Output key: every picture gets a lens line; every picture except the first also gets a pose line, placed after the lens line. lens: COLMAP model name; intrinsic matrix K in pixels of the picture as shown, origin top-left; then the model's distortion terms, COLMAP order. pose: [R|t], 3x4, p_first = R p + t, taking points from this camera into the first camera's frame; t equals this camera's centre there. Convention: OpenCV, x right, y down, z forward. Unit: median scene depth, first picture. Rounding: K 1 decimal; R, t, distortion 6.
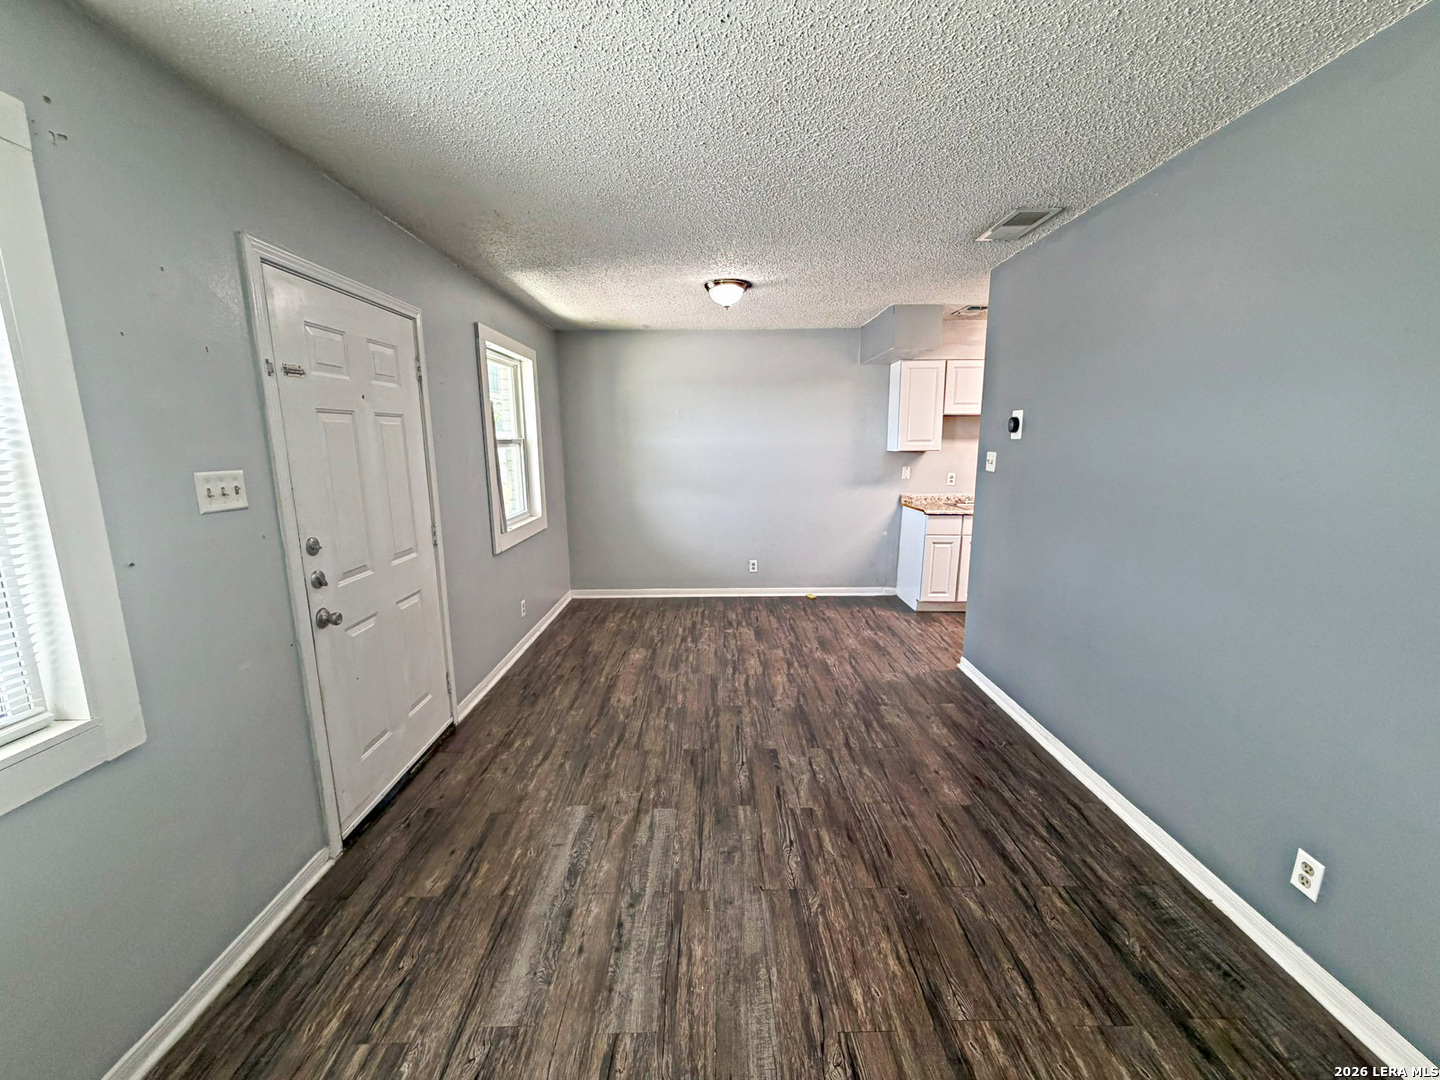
lens RADIAL K [[574.3, 0, 717.6], [0, 574.3, 541.2], [0, 0, 1]] dist [-0.000315, 0.000418]
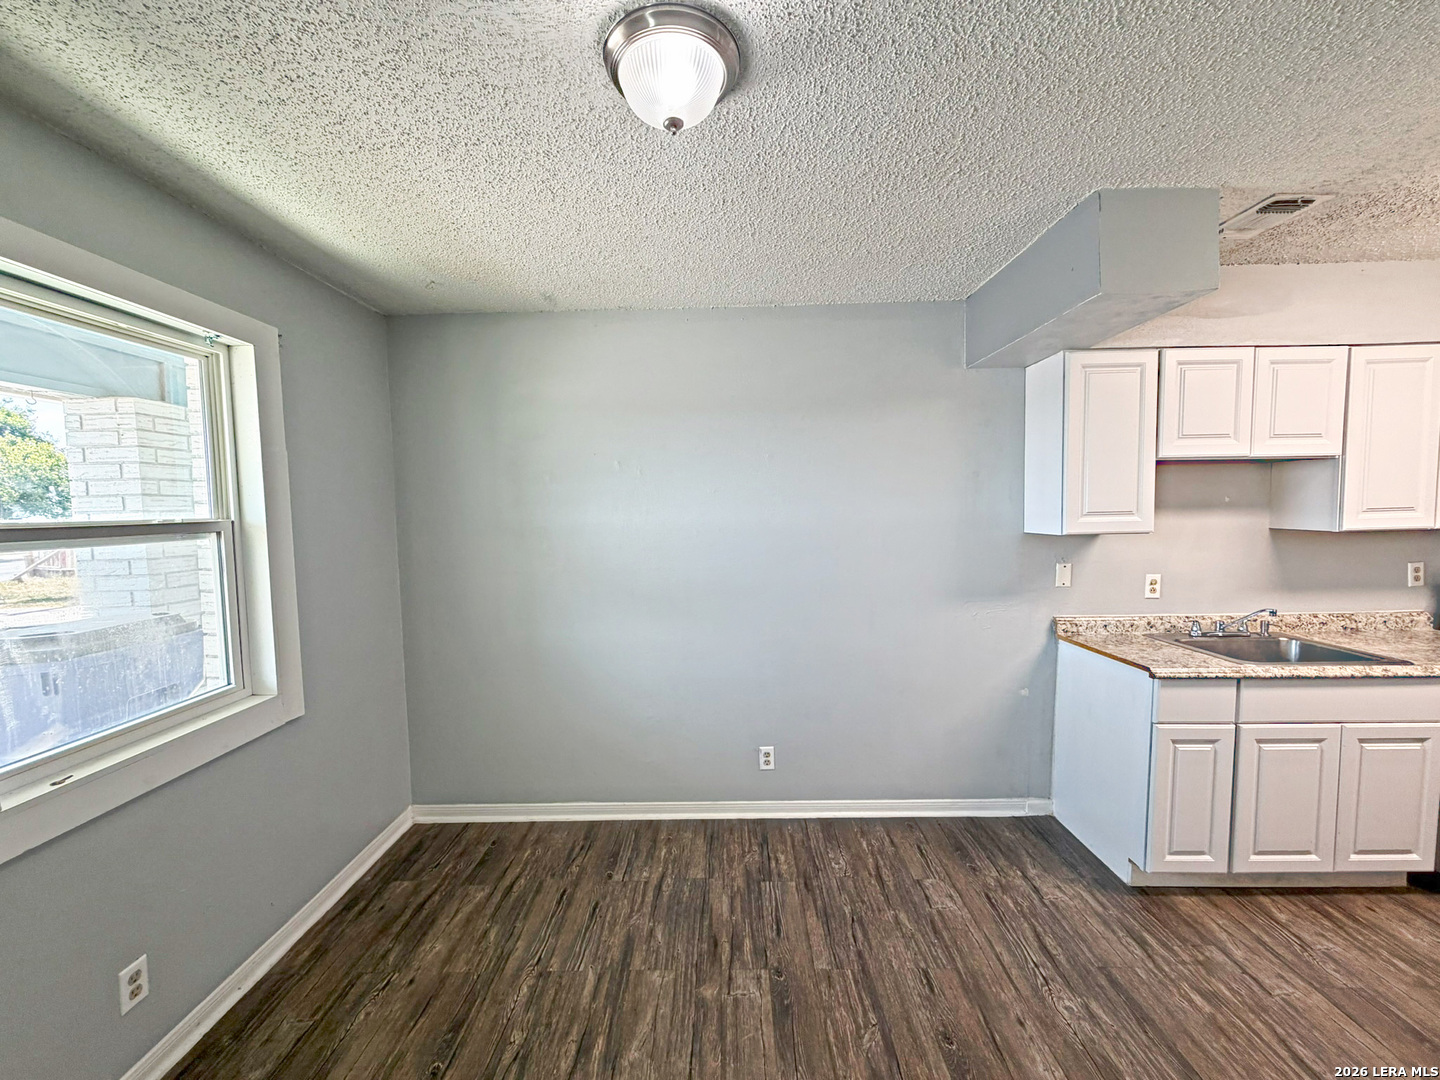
lens RADIAL K [[574.3, 0, 716.5], [0, 574.3, 542.2], [0, 0, 1]] dist [-0.000315, 0.000418]
pose [[0.999723, -0.010239, -0.021169, 0.059714], [0.007749, 0.993391, -0.114516, -0.174438], [0.022201, 0.114320, 0.993196, 0.919140]]
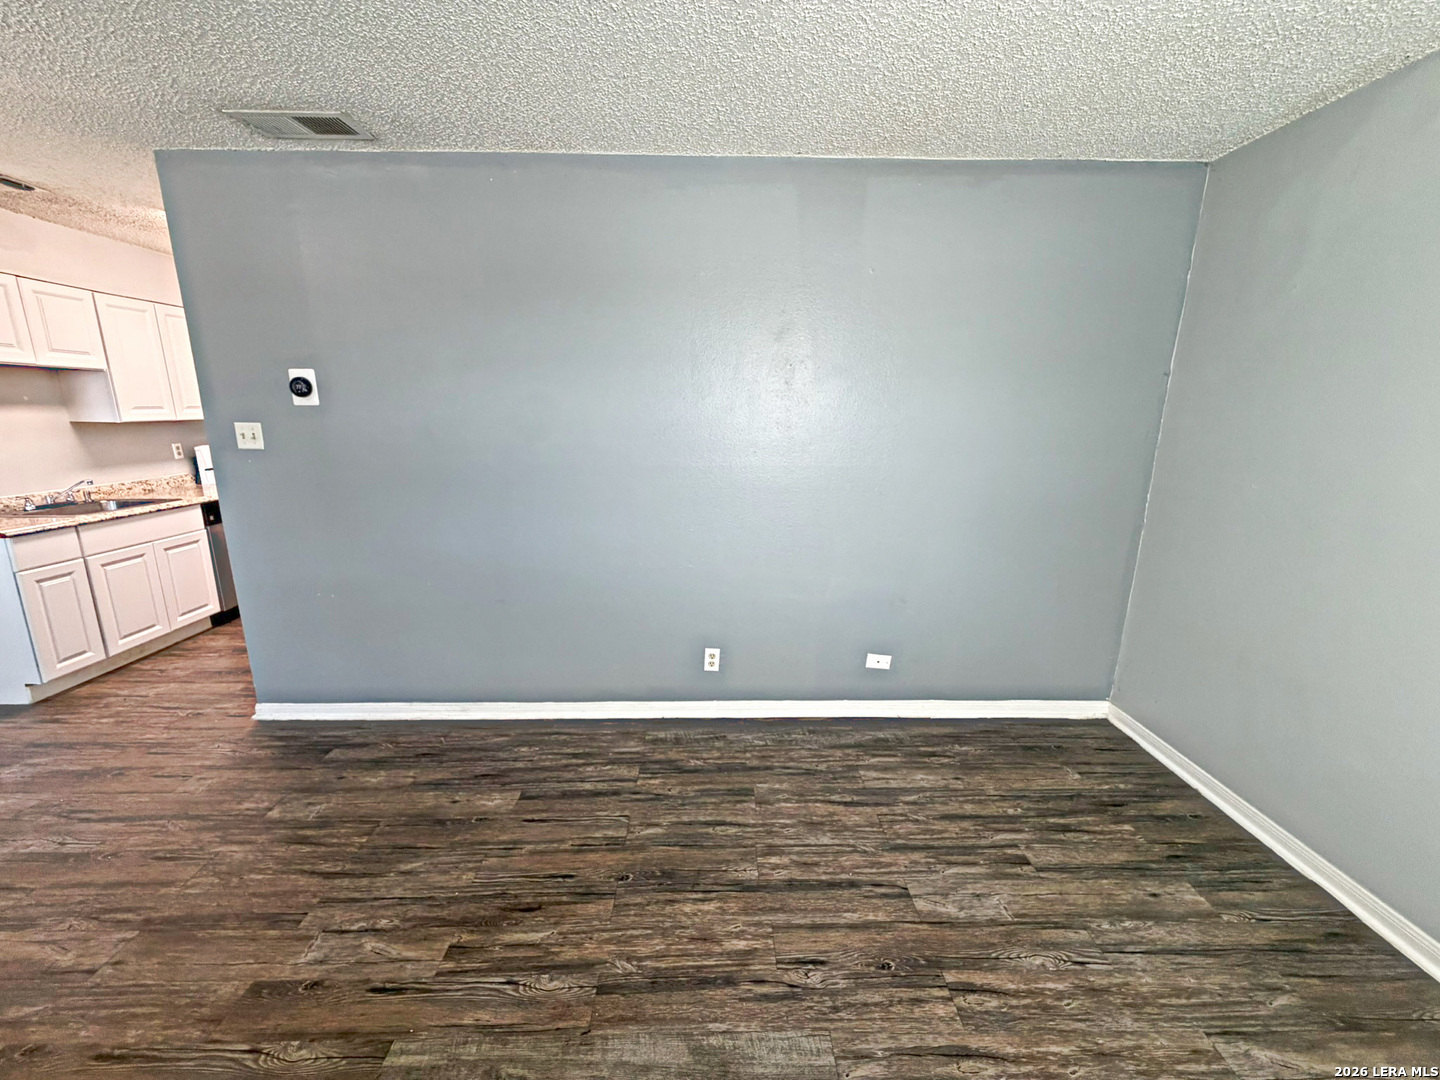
lens RADIAL K [[574.3, 0, 717.8], [0, 574.3, 541.2], [0, 0, 1]] dist [-0.000315, 0.000418]
pose [[-0.005882, -0.219539, 0.975586, -0.337365], [0.169022, 0.961347, 0.217354, -0.080584], [-0.985595, 0.166174, 0.031452, 0.487600]]
